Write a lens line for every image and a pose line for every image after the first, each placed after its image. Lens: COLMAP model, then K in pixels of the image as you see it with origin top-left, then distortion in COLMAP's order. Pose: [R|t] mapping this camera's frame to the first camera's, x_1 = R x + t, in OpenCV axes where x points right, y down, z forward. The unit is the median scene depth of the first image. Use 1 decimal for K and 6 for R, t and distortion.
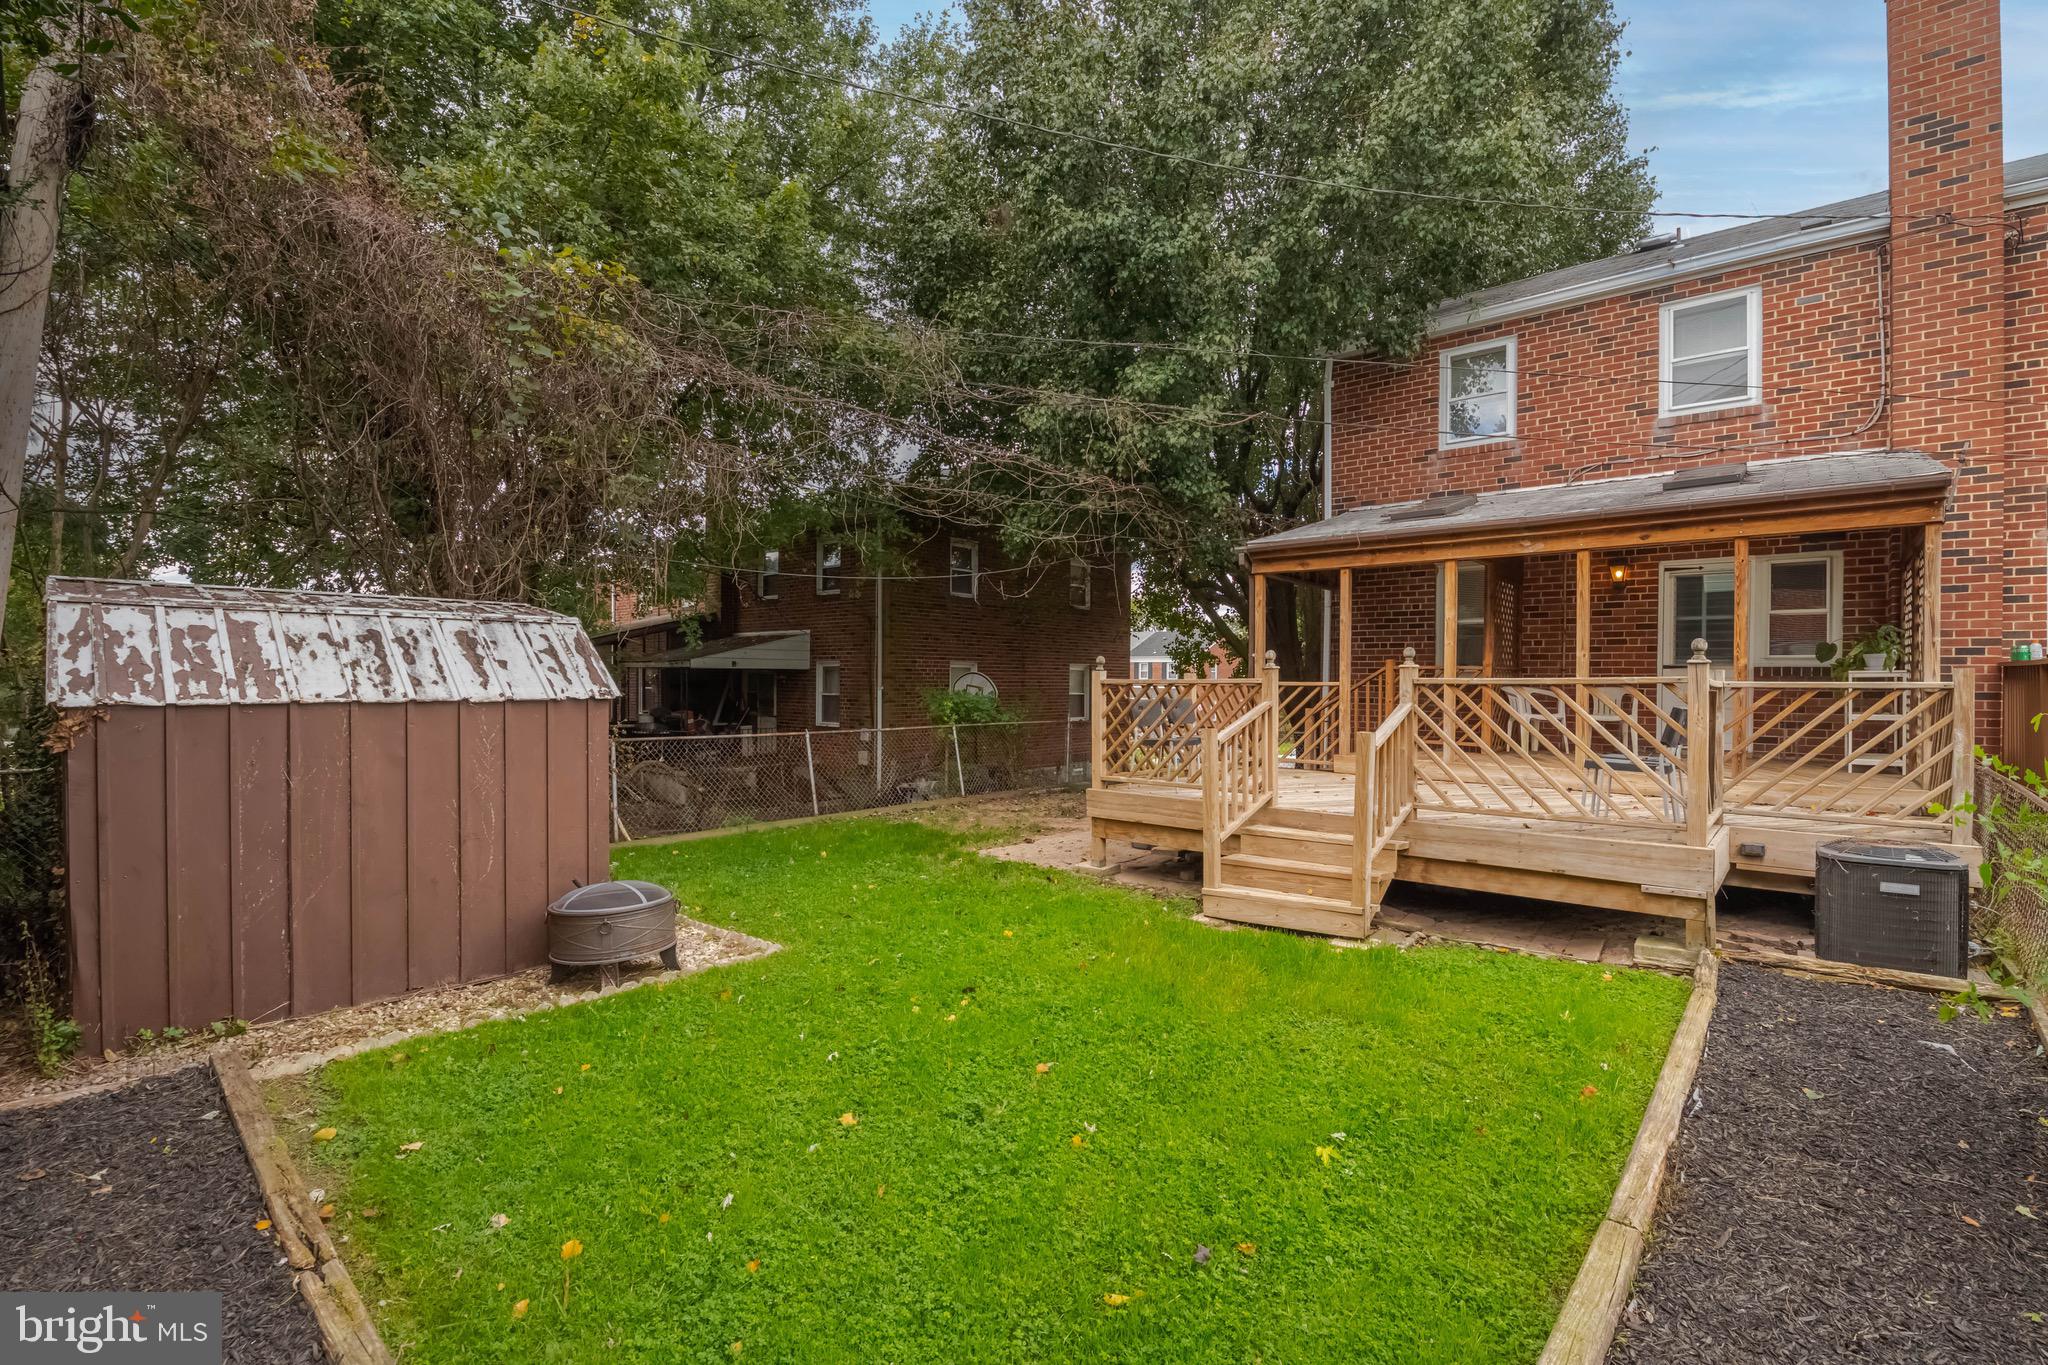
lens RADIAL K [[908.2, 0, 1024.0], [0, 908.2, 682.5], [0, 0, 1]] dist [-0.000546, -0.007813]
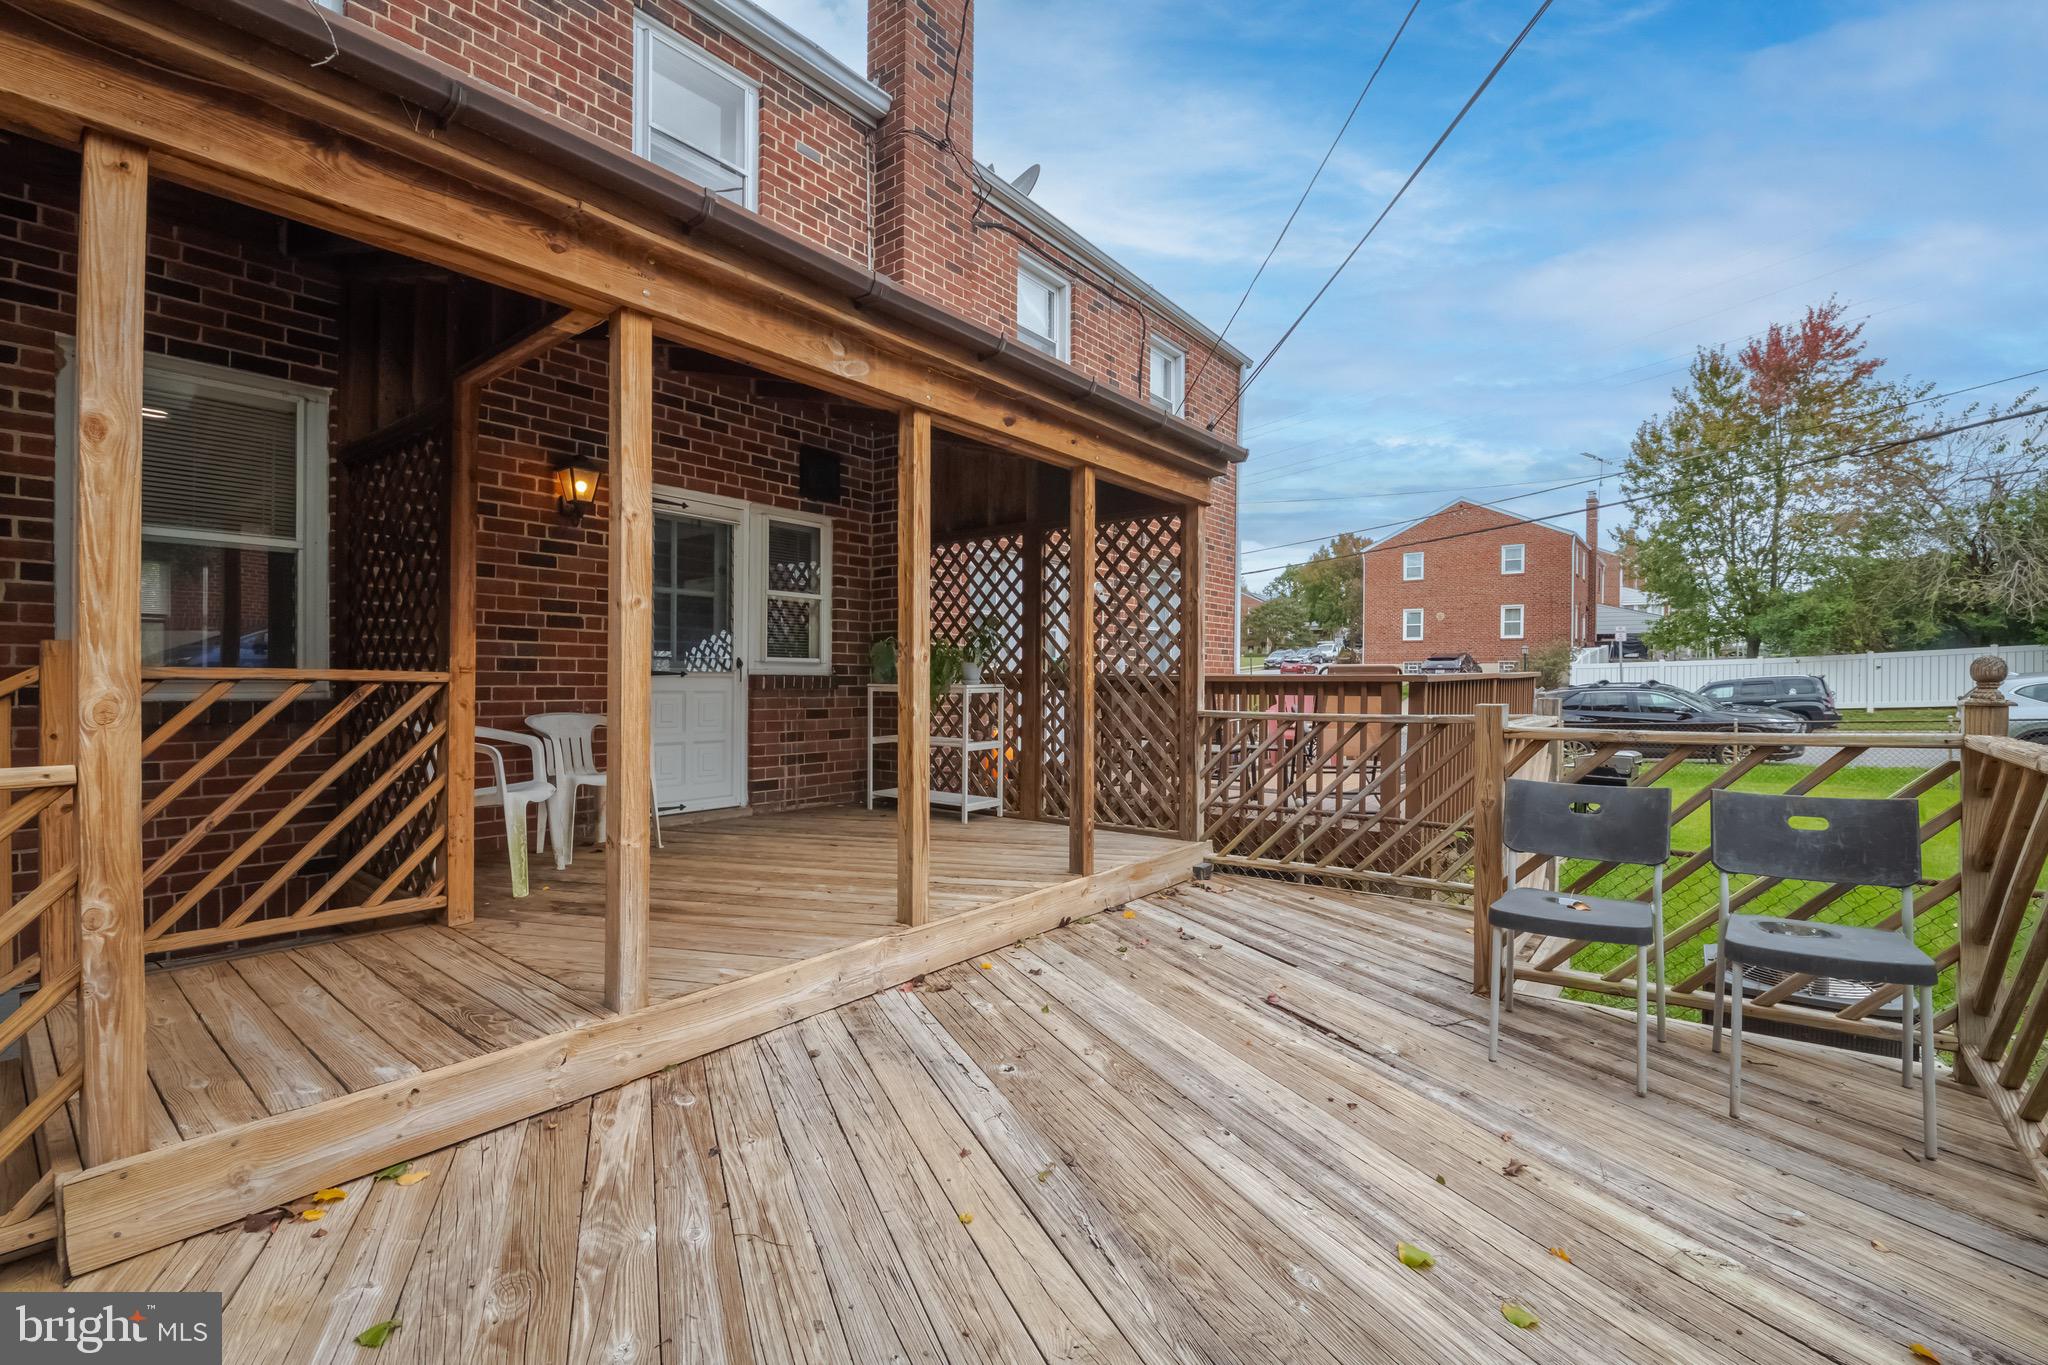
lens RADIAL K [[881.0, 0, 1036.6], [0, 881.0, 676.8], [0, 0, 1]] dist [-0.001237, -0.000245]
pose [[-0.044954, -0.005224, 0.998975, 0.173430], [-0.005548, 0.999972, 0.004980, -0.020383], [-0.998974, -0.005318, -0.044982, 0.841782]]
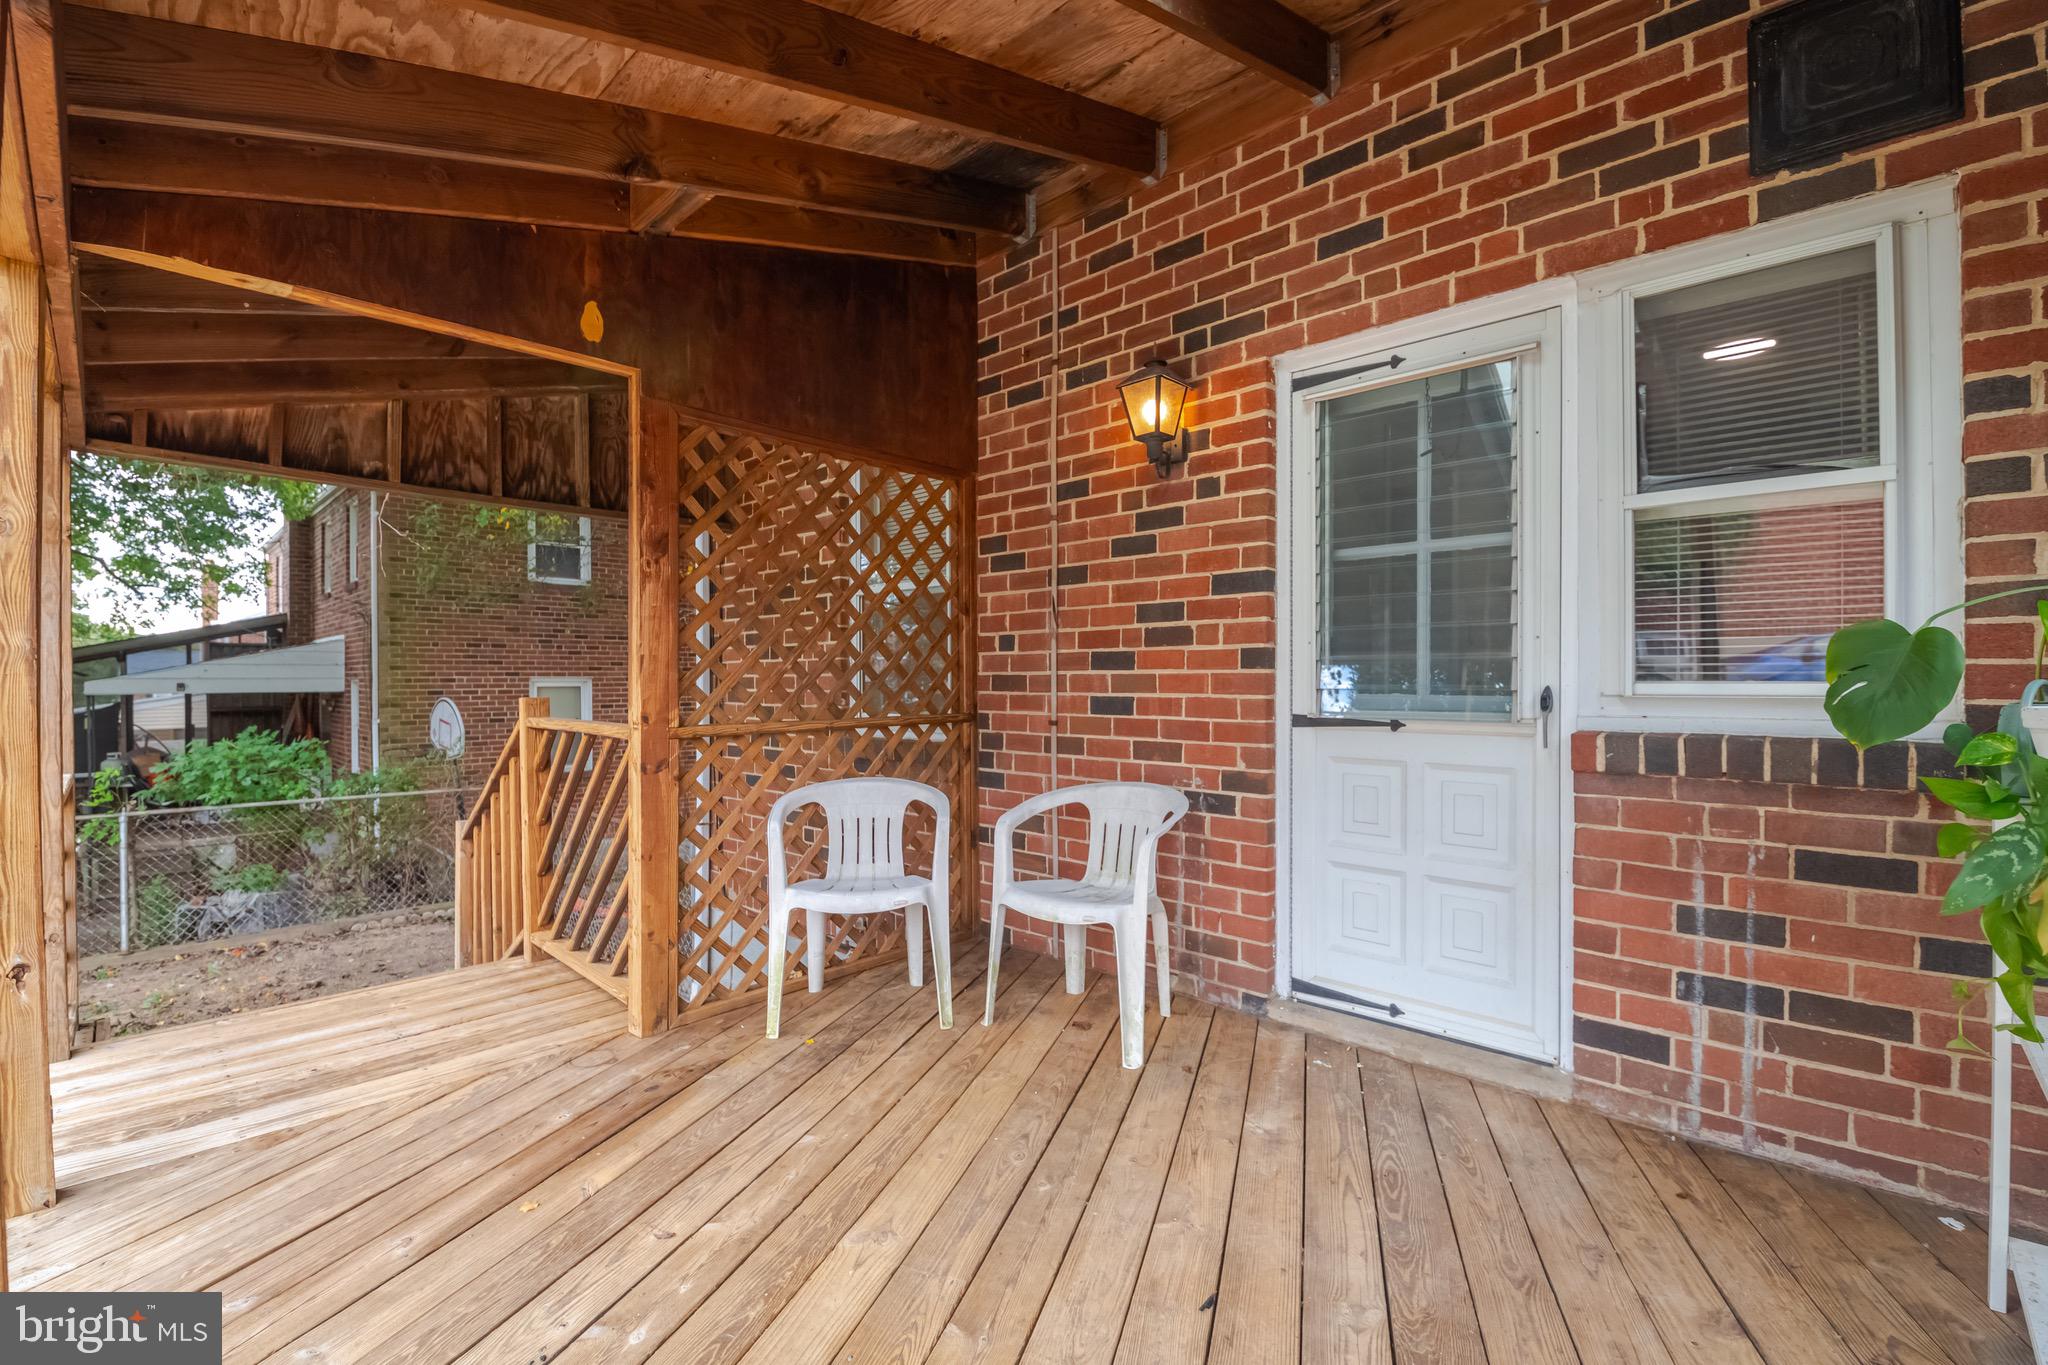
lens RADIAL K [[874.2, 0, 1024.0], [0, 874.2, 682.5], [0, 0, 1]] dist [-0.001078, -0.010077]
pose [[0.998928, -0.012280, -0.044637, 0.682850], [0.012258, 0.999925, -0.000757, -0.032631], [0.044643, 0.000209, 0.999003, 0.773894]]
